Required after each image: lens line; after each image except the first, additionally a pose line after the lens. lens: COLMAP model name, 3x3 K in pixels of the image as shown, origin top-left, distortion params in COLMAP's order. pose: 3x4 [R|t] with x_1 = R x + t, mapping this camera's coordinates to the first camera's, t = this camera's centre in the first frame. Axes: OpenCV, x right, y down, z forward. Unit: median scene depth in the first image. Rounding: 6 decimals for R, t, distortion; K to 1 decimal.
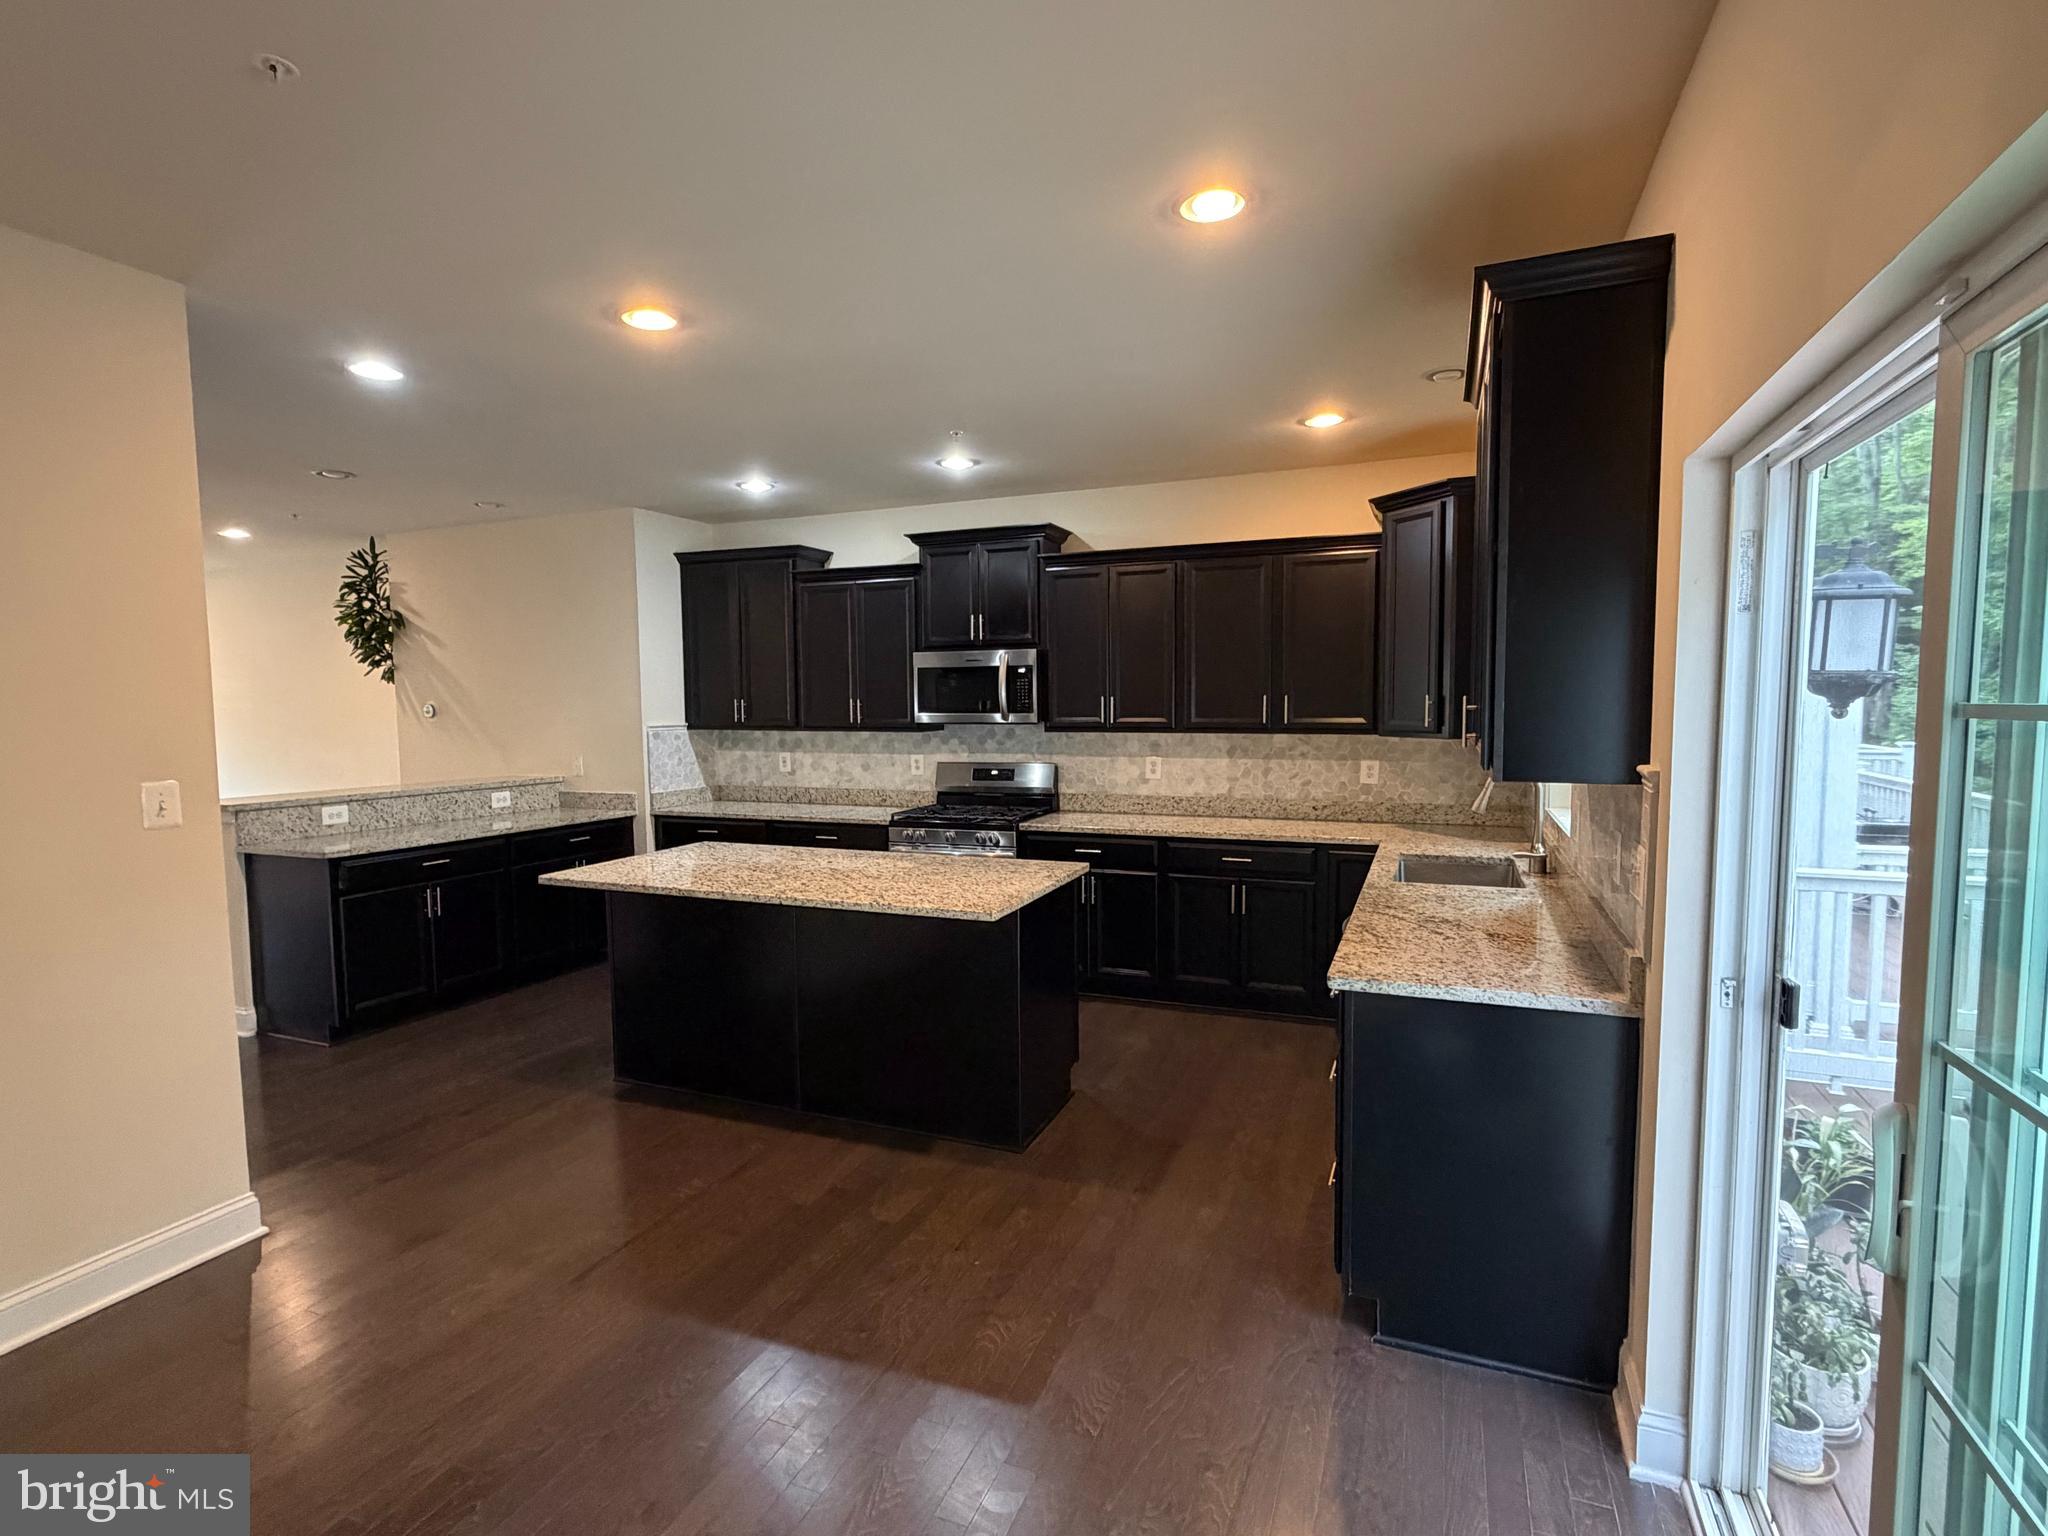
lens RADIAL K [[998.4, 0, 1024.0], [0, 998.4, 768.0], [0, 0, 1]] dist [-0.004252, -0.000367]
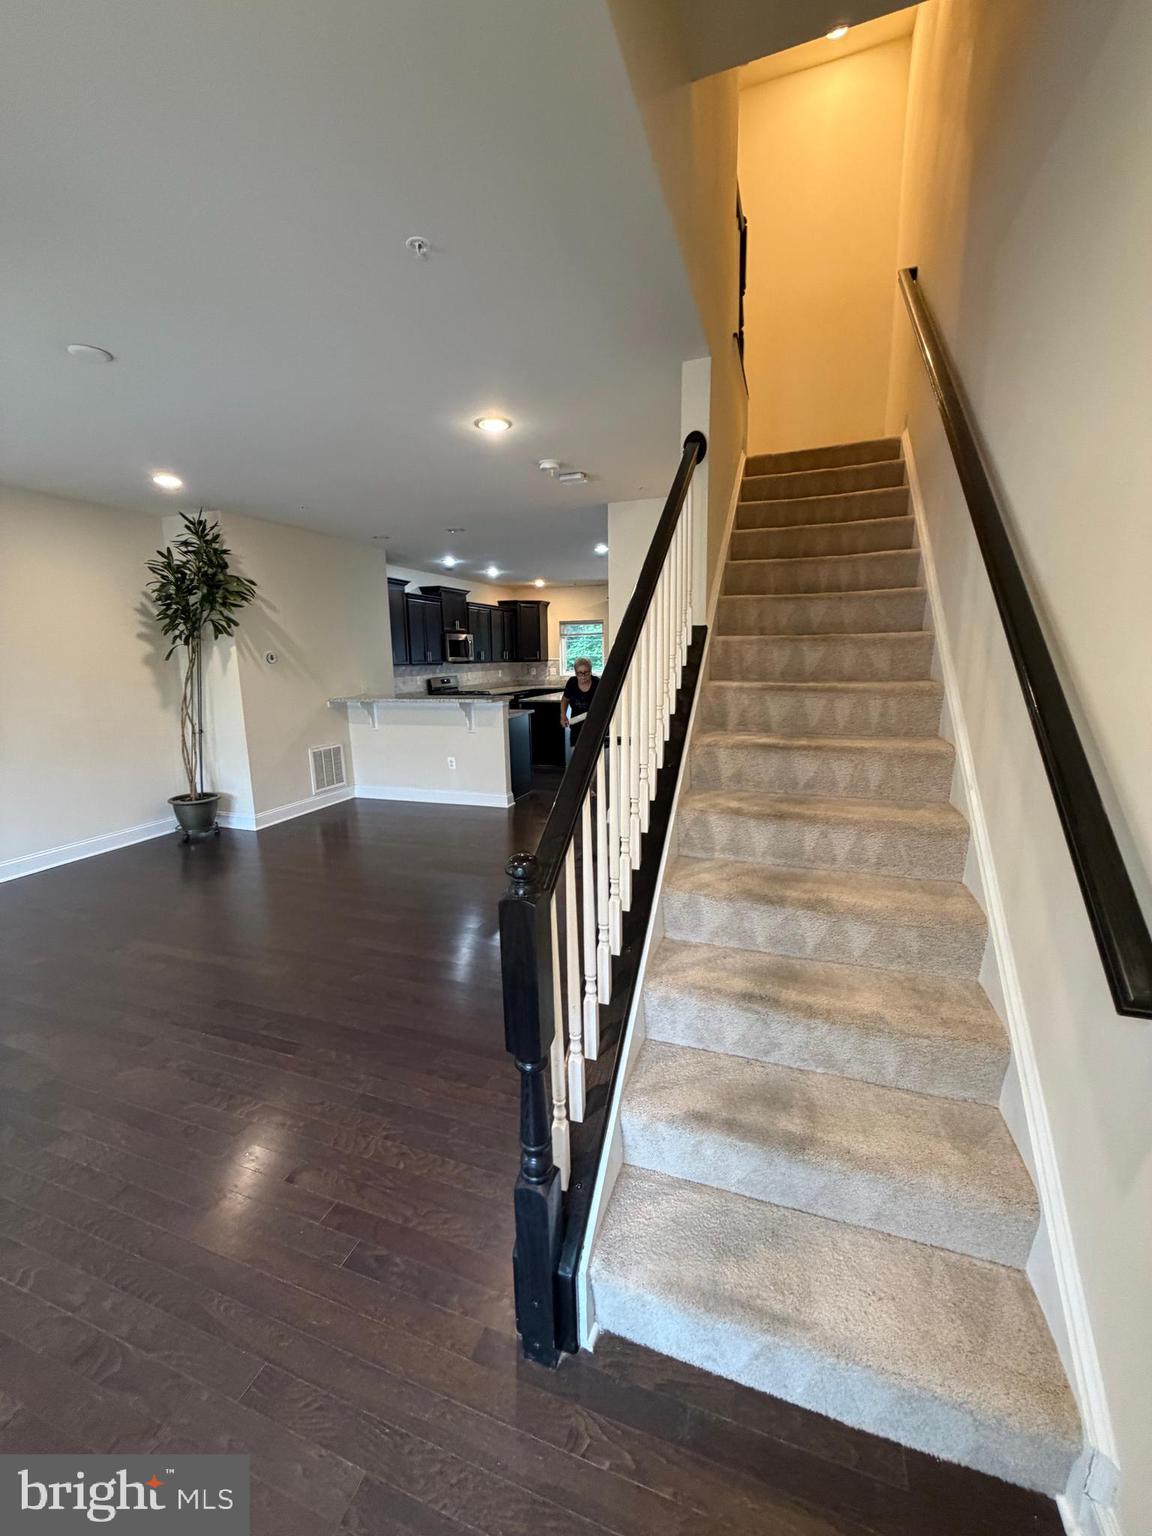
lens RADIAL K [[617.1, 0, 576.0], [0, 617.1, 768.0], [0, 0, 1]] dist [0.000714, -0.000001]
pose [[-0.043086, -0.169954, 0.984510, -1.624947], [0.087668, 0.980980, 0.173181, -0.019897], [-0.995217, 0.093772, -0.027367, 0.684743]]
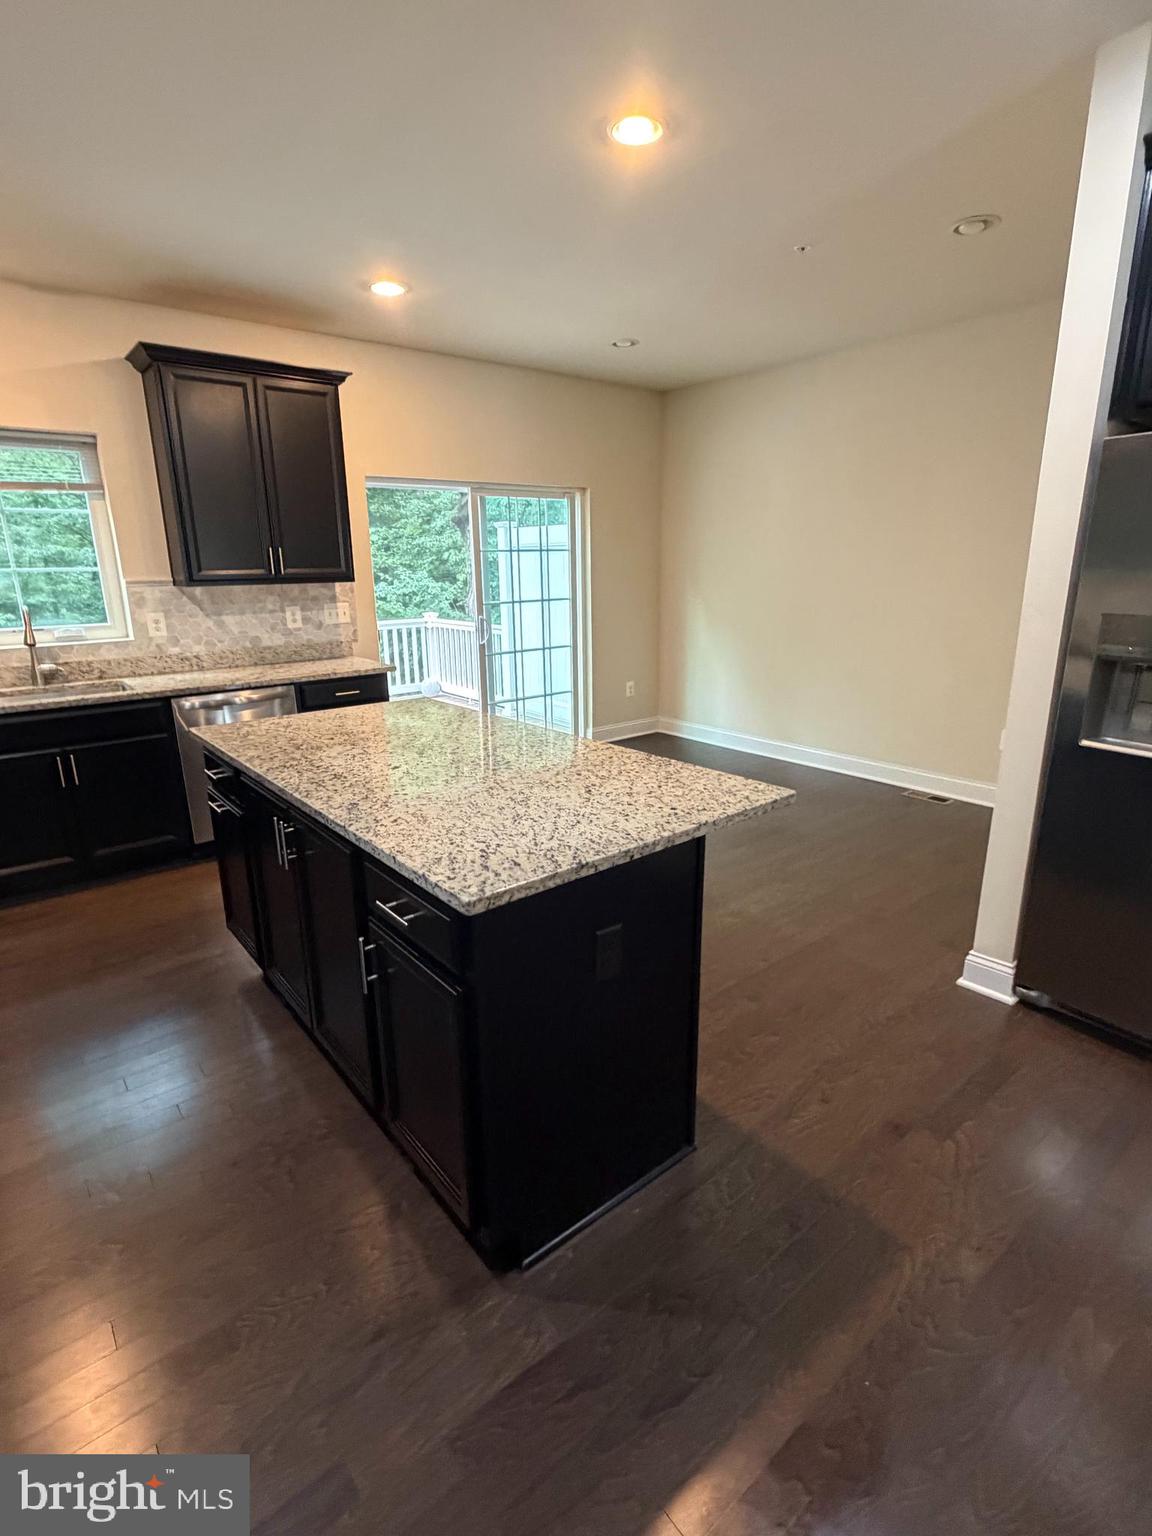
lens RADIAL K [[748.8, 0, 576.0], [0, 748.8, 768.0], [0, 0, 1]] dist [-0.004252, -0.000367]
pose [[-0.875615, -0.106448, 0.471134, -0.365638], [0.056922, 0.945874, 0.319502, -0.043141], [-0.479644, 0.306579, -0.822162, 0.905503]]
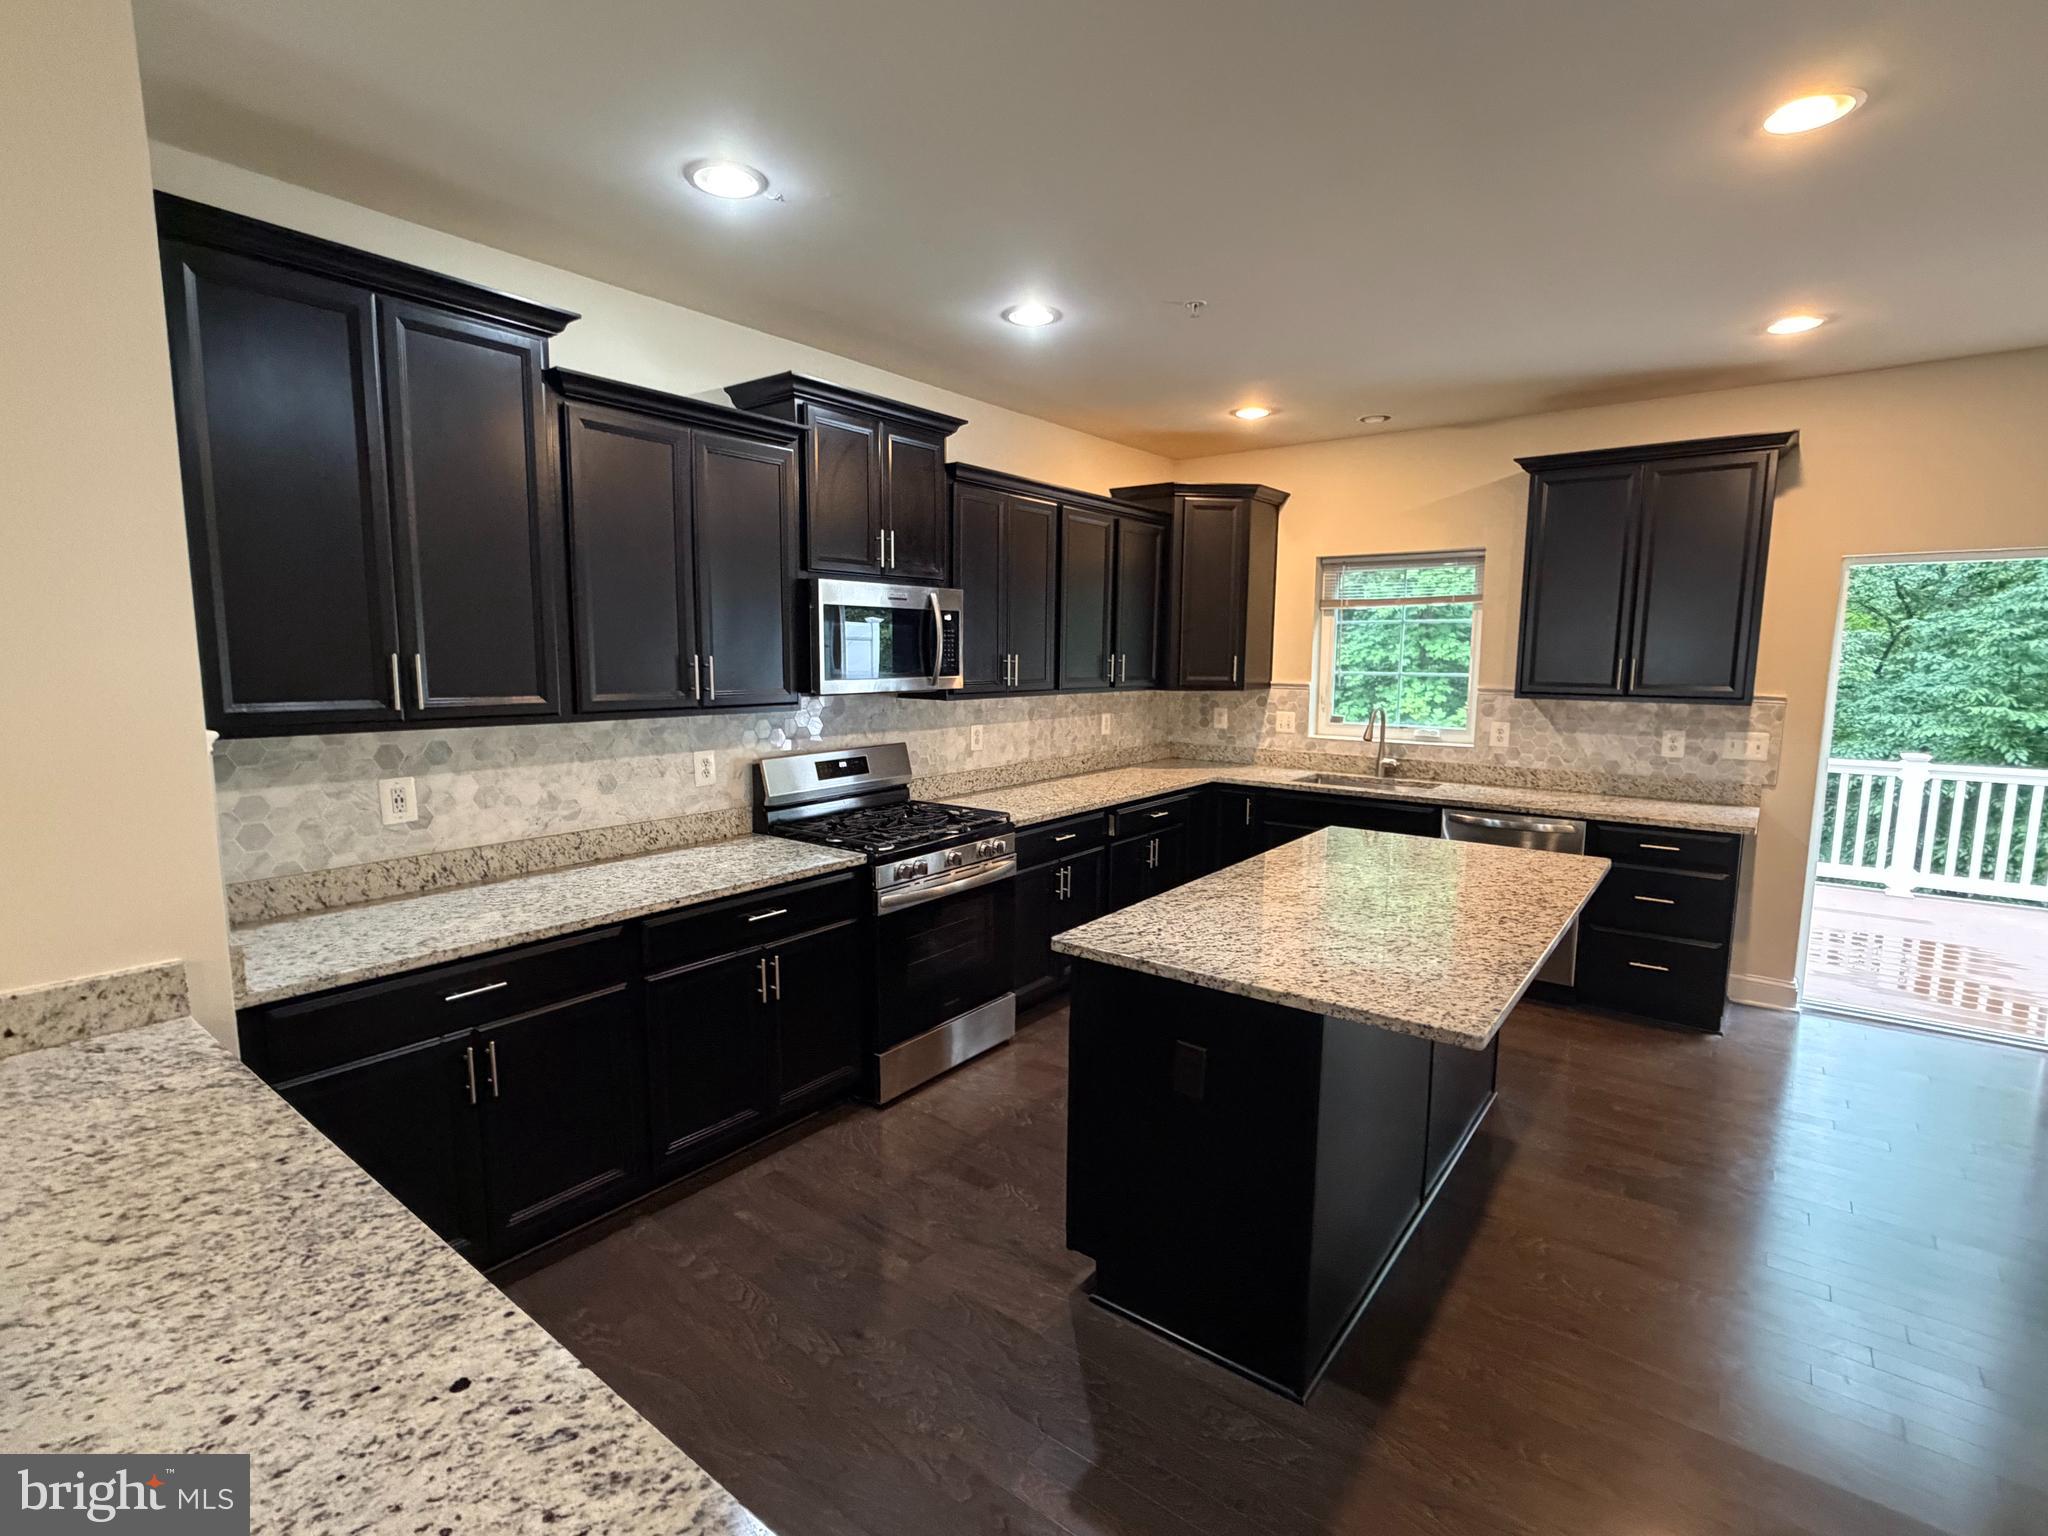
lens RADIAL K [[952.8, 0, 1024.0], [0, 952.8, 768.0], [0, 0, 1]] dist [0.000143, 0.000132]
pose [[0.262895, -0.106643, 0.958913, -0.591368], [0.060537, 0.993738, 0.093919, -0.044348], [-0.962923, 0.033358, 0.267704, 0.673170]]
